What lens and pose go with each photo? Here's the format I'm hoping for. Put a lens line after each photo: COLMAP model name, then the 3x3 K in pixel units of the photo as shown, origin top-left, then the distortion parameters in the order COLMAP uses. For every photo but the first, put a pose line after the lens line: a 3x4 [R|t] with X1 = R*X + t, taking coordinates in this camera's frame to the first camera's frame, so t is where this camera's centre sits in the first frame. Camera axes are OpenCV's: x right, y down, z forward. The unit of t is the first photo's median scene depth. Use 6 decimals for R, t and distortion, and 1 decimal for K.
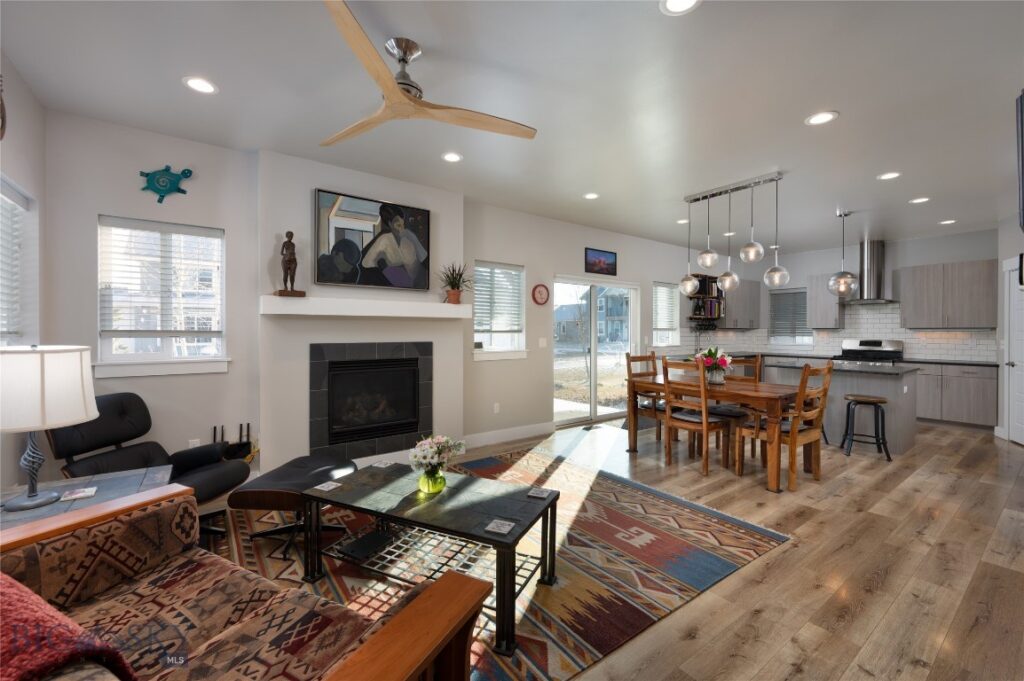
lens RADIAL K [[417.9, 0, 512.0], [0, 417.9, 340.5], [0, 0, 1]] dist [0.000272, 0.000005]
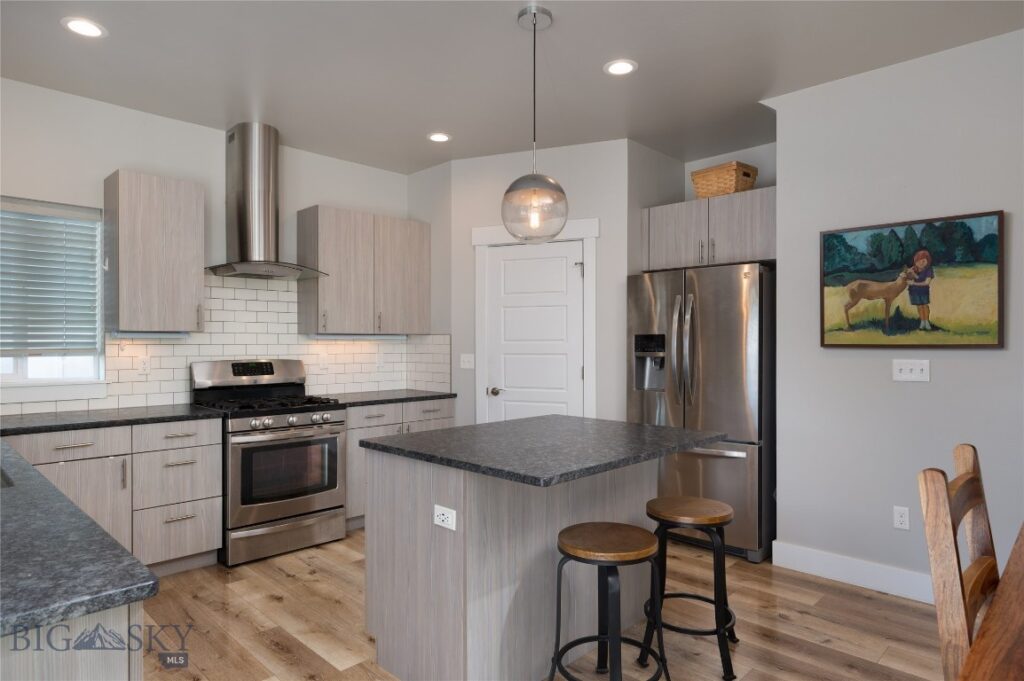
lens RADIAL K [[603.5, 0, 512.0], [0, 603.5, 340.5], [0, 0, 1]] dist [-0.000493, -0.000111]
pose [[-0.167839, -0.000480, 0.985814, 0.207125], [0.024418, 0.999691, 0.004644, -0.018688], [-0.985512, 0.024851, -0.167775, 0.859916]]
